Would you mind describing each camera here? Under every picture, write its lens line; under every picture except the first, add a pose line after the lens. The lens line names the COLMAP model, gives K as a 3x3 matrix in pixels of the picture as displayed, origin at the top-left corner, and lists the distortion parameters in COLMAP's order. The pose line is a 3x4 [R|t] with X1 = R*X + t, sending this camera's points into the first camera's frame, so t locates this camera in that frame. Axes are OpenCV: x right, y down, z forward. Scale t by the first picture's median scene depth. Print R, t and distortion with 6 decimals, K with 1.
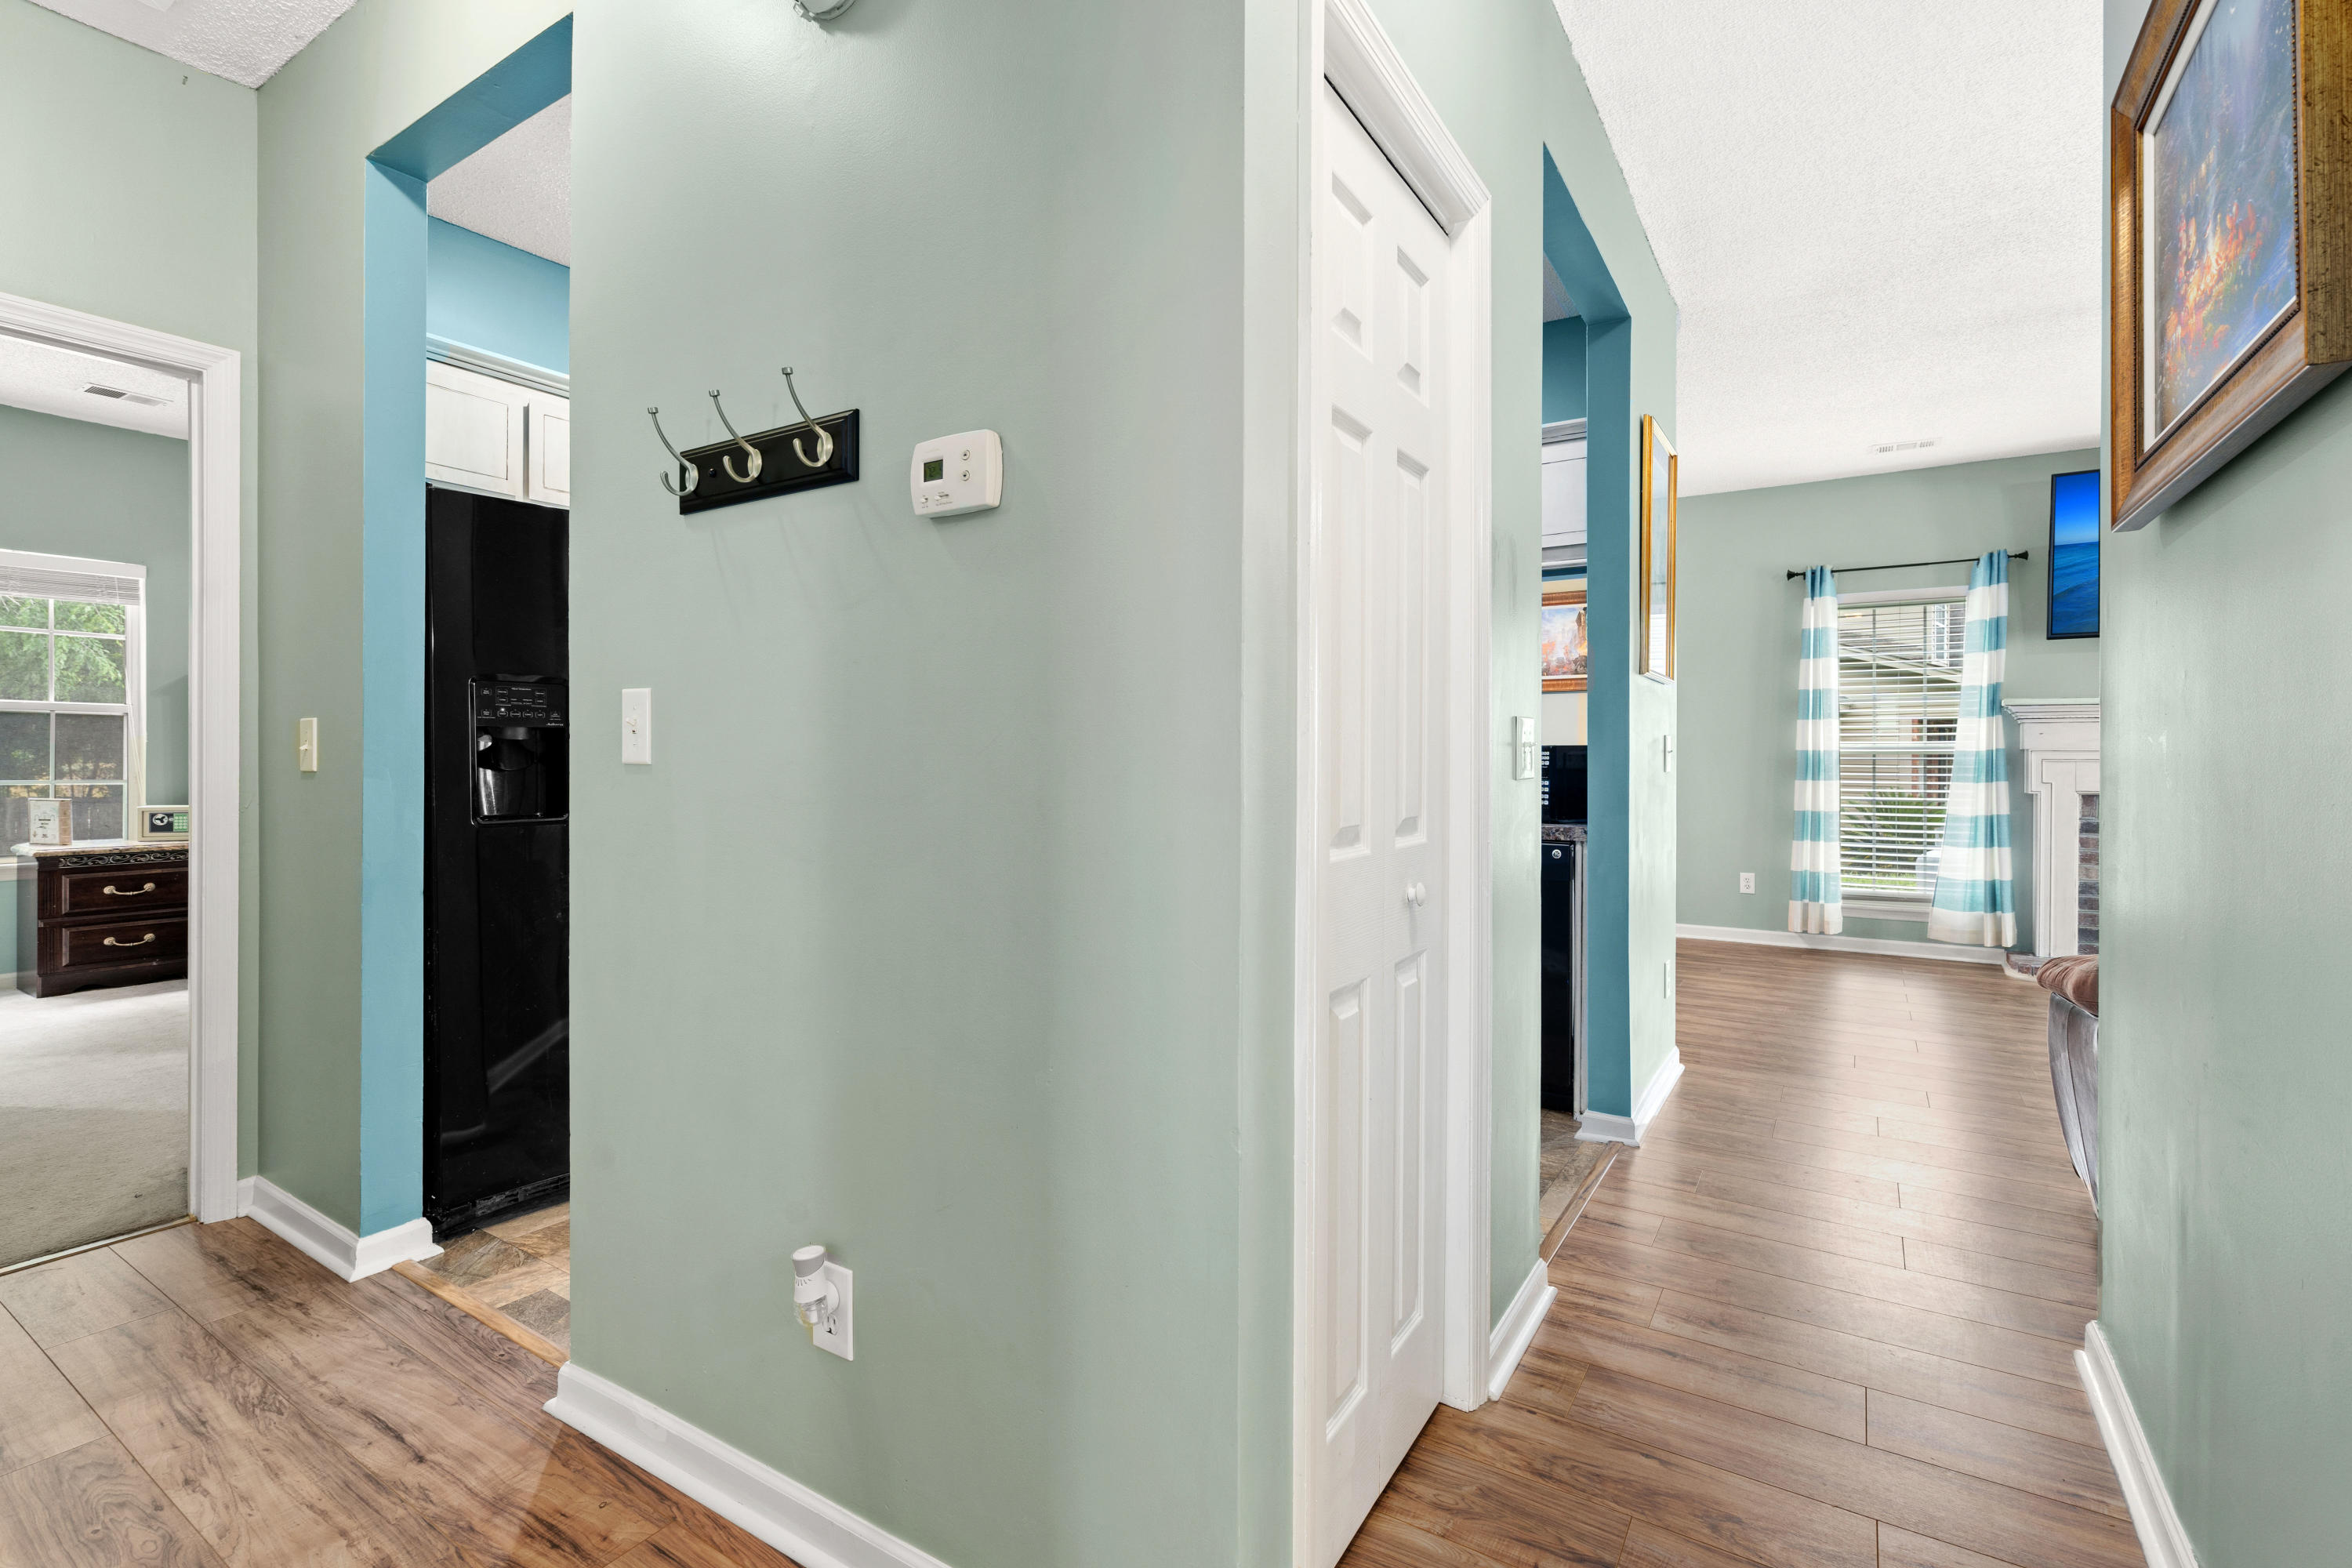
lens RADIAL K [[1077.8, 0, 1161.2], [0, 1077.8, 745.2], [0, 0, 1]] dist [-0.004151, 0.001688]
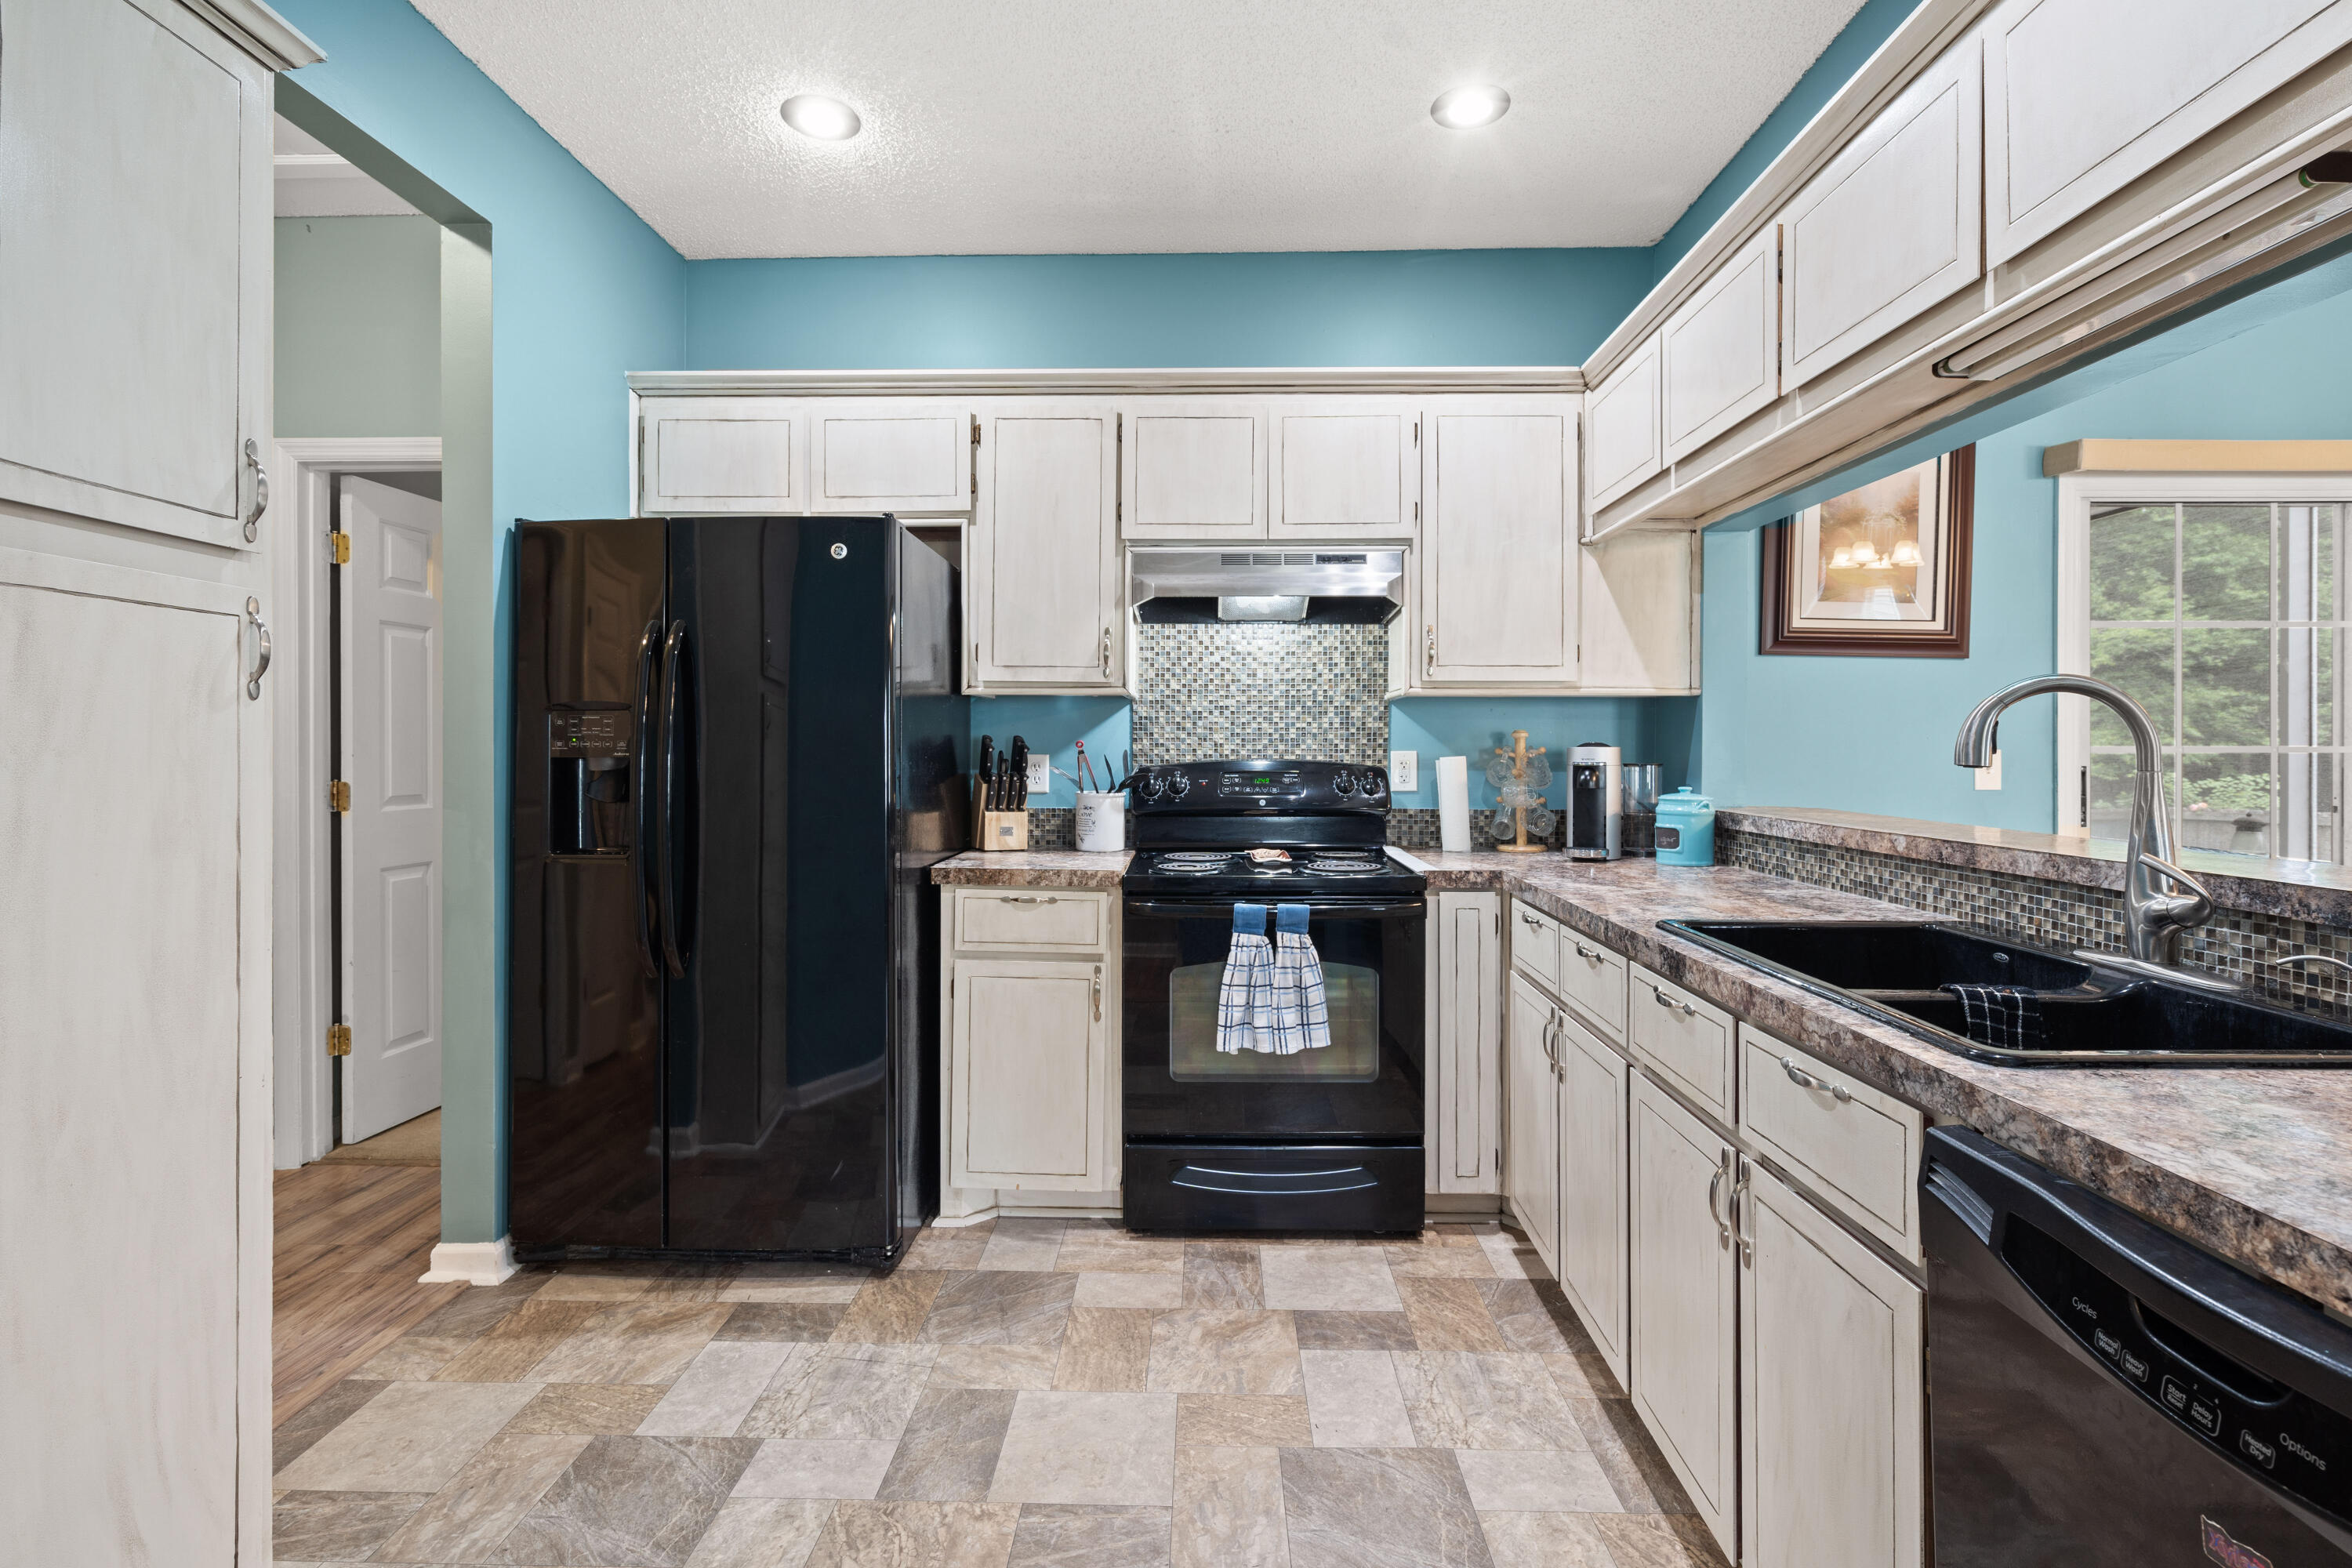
lens RADIAL K [[1068.3, 0, 1182.3], [0, 1068.3, 764.4], [0, 0, 1]] dist [-0.004484, 0.000348]
pose [[0.525199, 0.009471, -0.850927, 0.221587], [0.008414, 0.999831, 0.016322, -0.010390], [0.850938, -0.015732, 0.525030, 0.452588]]
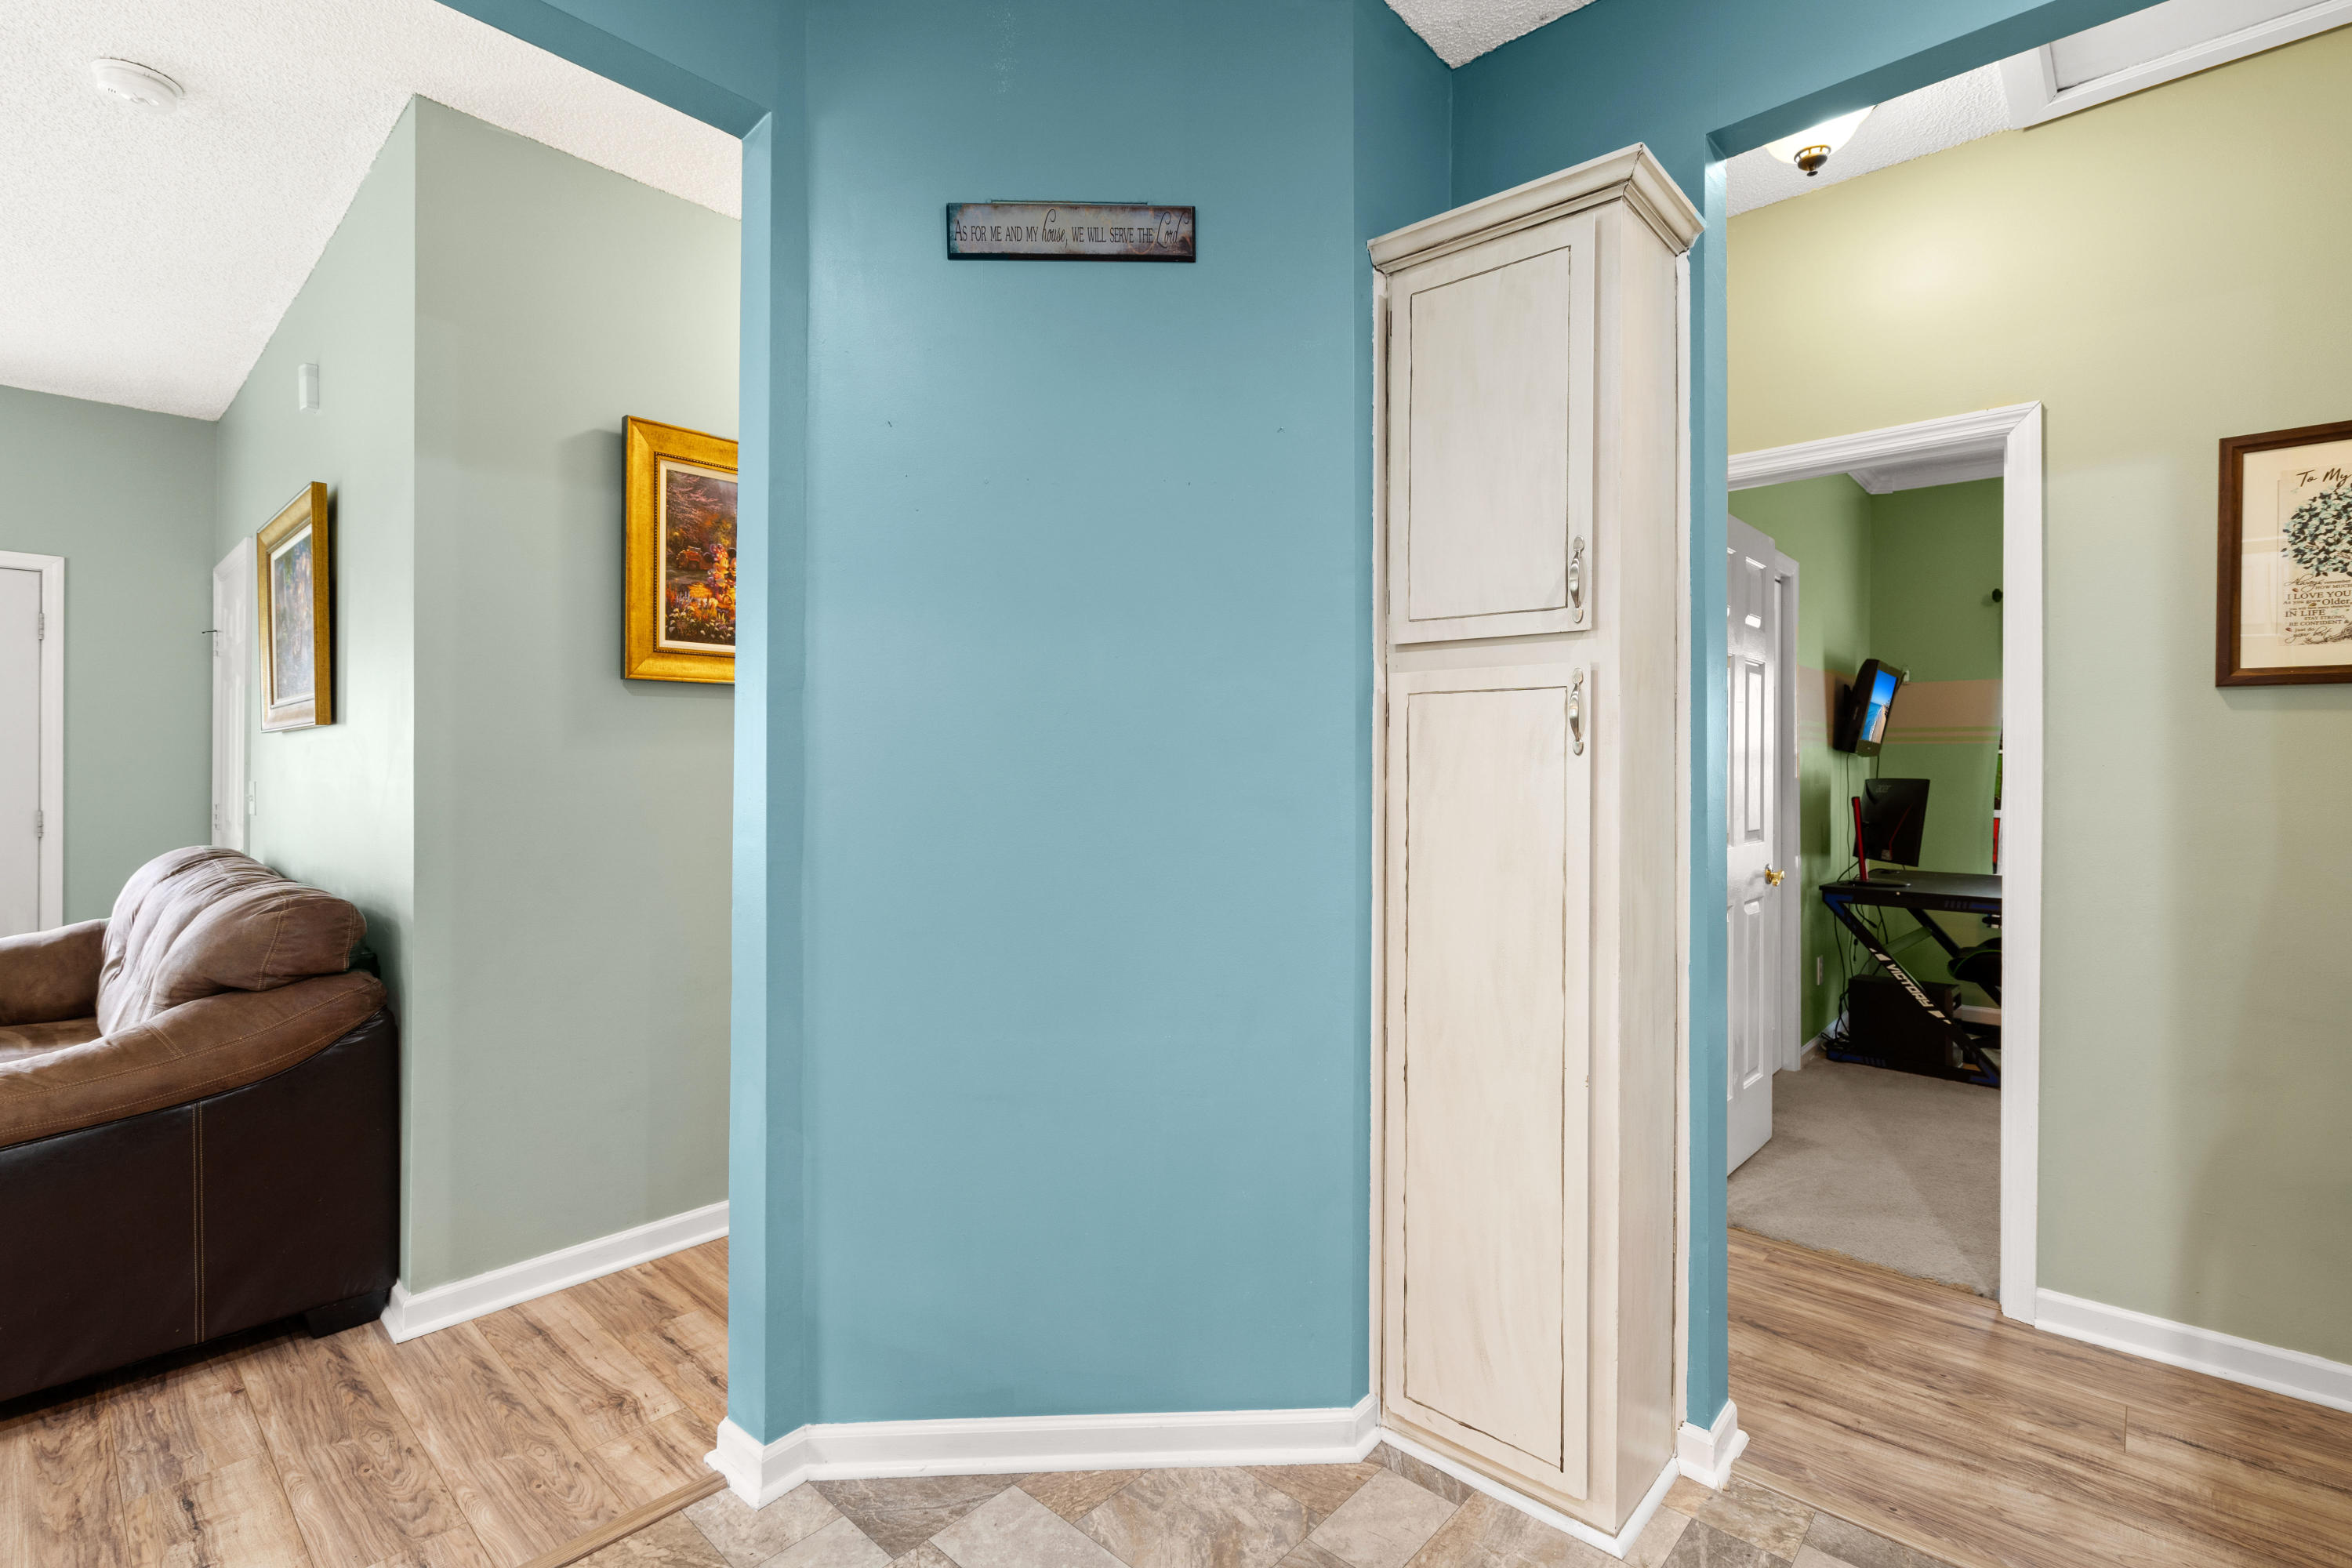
lens RADIAL K [[1058.6, 0, 1177.0], [0, 1058.6, 768.0], [0, 0, 1]] dist [-0.003987, -0.000288]
pose [[-0.987853, -0.007833, 0.155195, -0.053888], [-0.009022, 0.999935, -0.006954, -0.017172], [-0.155131, -0.008270, -0.987859, 0.716639]]
